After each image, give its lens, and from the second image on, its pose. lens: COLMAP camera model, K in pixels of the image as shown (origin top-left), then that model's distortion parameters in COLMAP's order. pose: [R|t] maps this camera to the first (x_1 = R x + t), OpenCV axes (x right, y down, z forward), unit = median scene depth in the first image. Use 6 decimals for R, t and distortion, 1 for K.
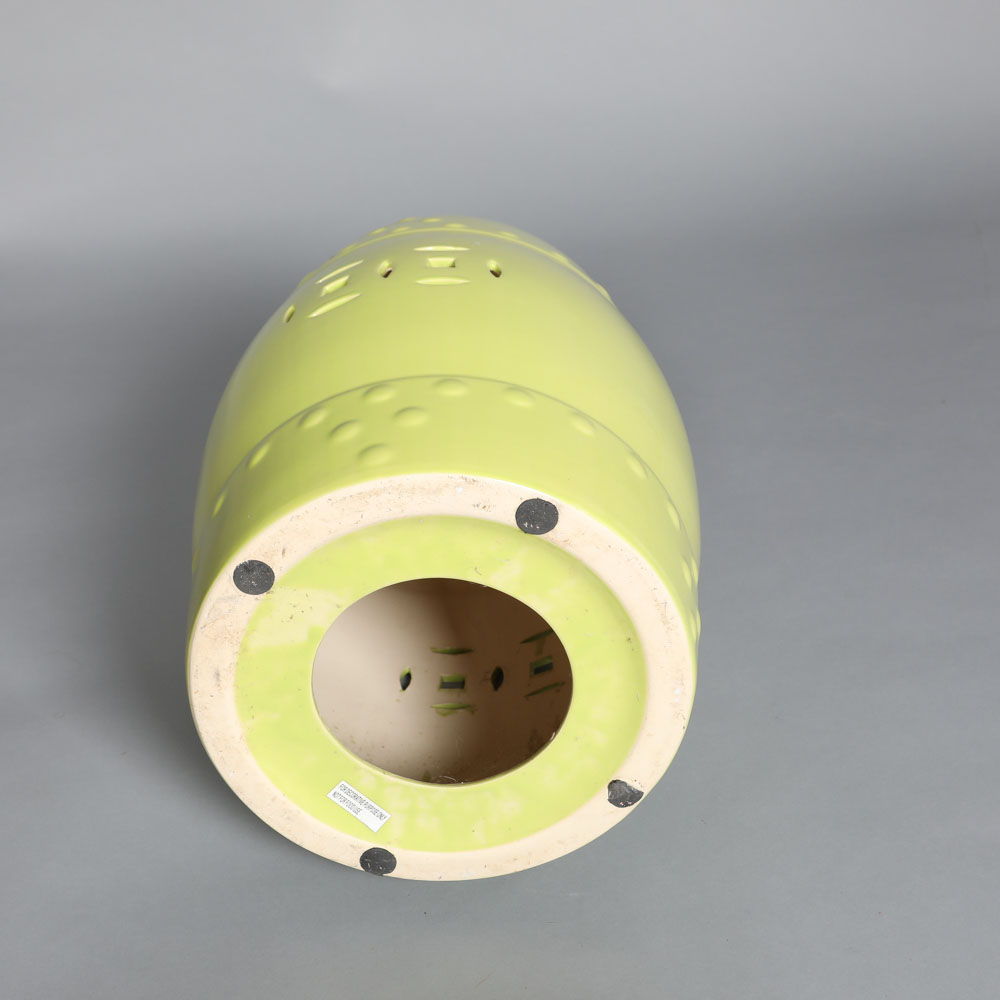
lens RADIAL K [[1429.6, 0, 501.6], [0, 1429.6, 500.3], [0, 0, 1]] dist [0.014237, 0.000000]
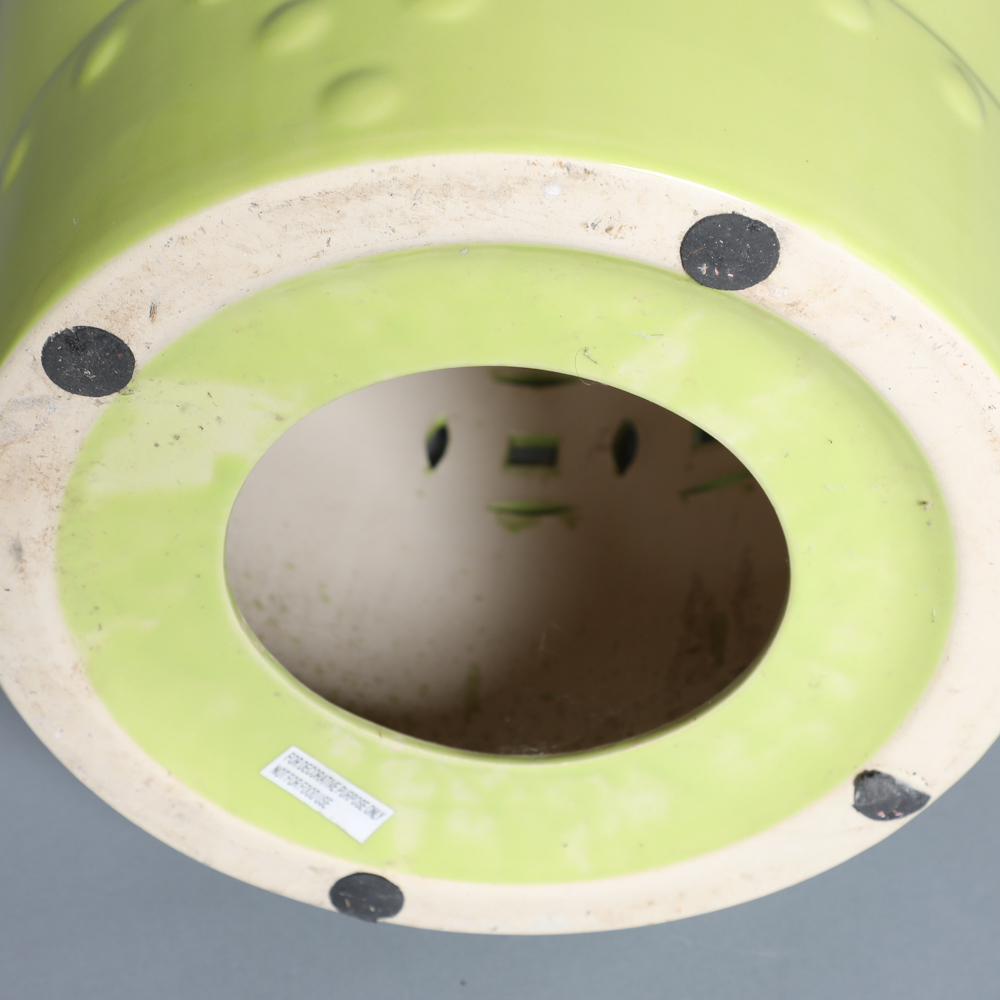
lens RADIAL K [[2555.5, 0, 498.1], [0, 2555.5, 499.8], [0, 0, 1]] dist [0.173609, 0.000000]
pose [[0.998314, 0.033458, -0.047430, -0.005592], [-0.021014, 0.970056, 0.241969, -0.094180], [0.054105, -0.240565, 0.969124, 0.204866]]
